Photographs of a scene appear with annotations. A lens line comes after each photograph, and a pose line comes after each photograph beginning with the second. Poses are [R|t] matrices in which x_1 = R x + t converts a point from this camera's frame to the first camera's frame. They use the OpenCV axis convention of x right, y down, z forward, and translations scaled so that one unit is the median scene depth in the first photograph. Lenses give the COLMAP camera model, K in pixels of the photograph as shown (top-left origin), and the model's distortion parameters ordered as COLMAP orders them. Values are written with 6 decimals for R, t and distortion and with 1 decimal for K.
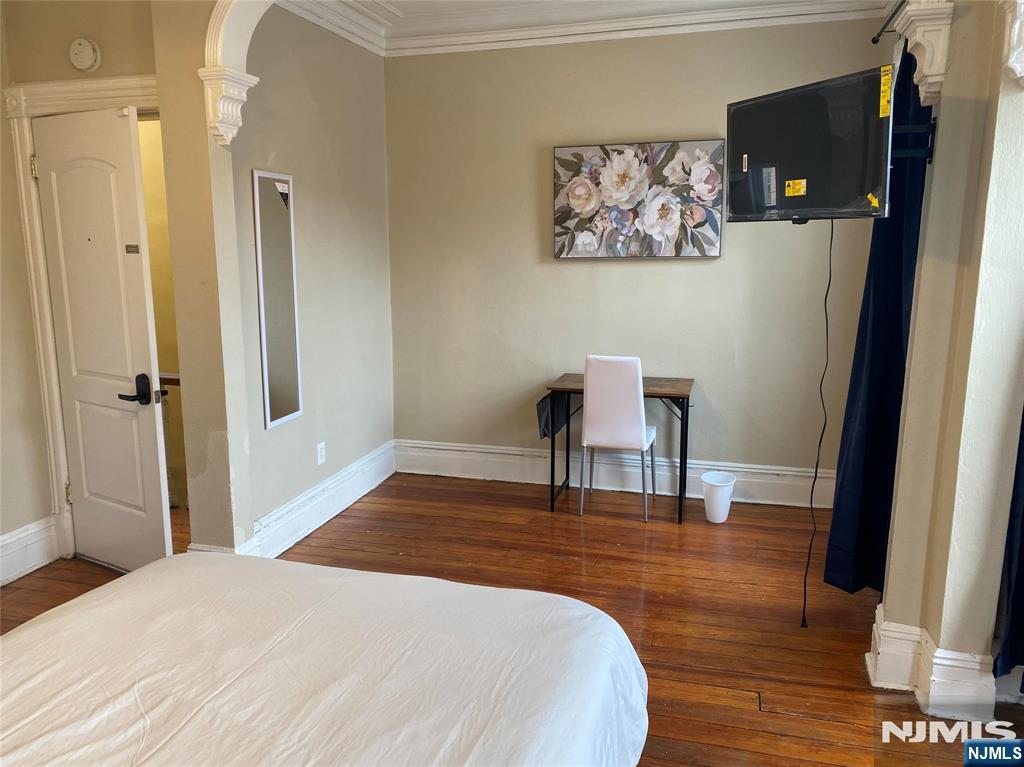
lens RADIAL K [[773.4, 0, 511.7], [0, 773.4, 379.3], [0, 0, 1]] dist [0.084272, -0.085327]
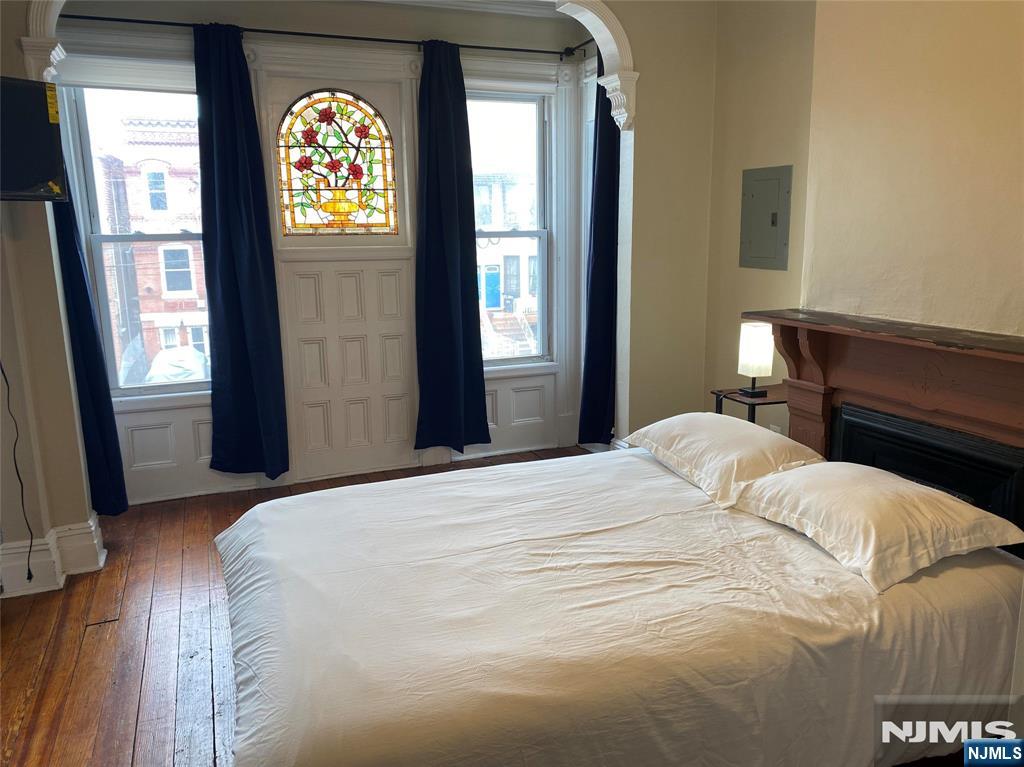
lens RADIAL K [[773.4, 0, 511.7], [0, 773.4, 379.3], [0, 0, 1]] dist [0.084272, -0.085327]
pose [[-0.604967, -0.149167, 0.782153, -0.526186], [0.159296, 0.939765, 0.302435, -0.104337], [-0.780153, 0.307557, -0.544765, 0.620908]]
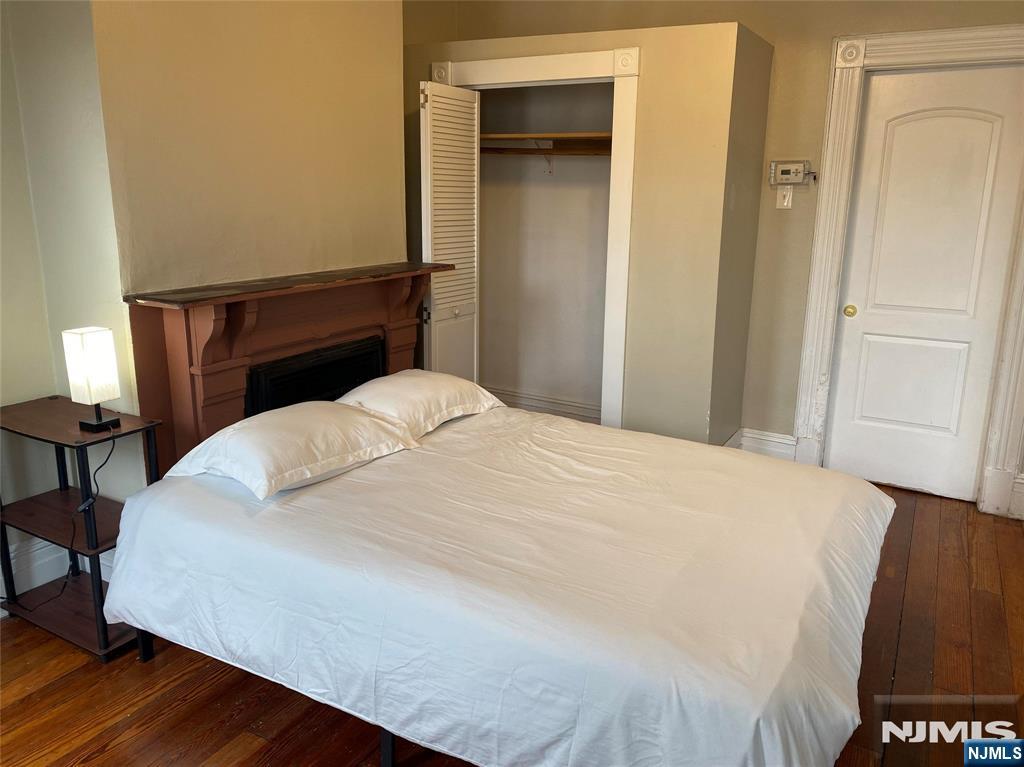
lens RADIAL K [[773.4, 0, 511.7], [0, 773.4, 379.3], [0, 0, 1]] dist [0.084272, -0.085327]
pose [[-0.230070, 0.224887, -0.946834, 0.363886], [-0.182039, 0.945815, 0.268878, -0.055650], [0.955997, 0.234222, -0.176665, 0.395024]]
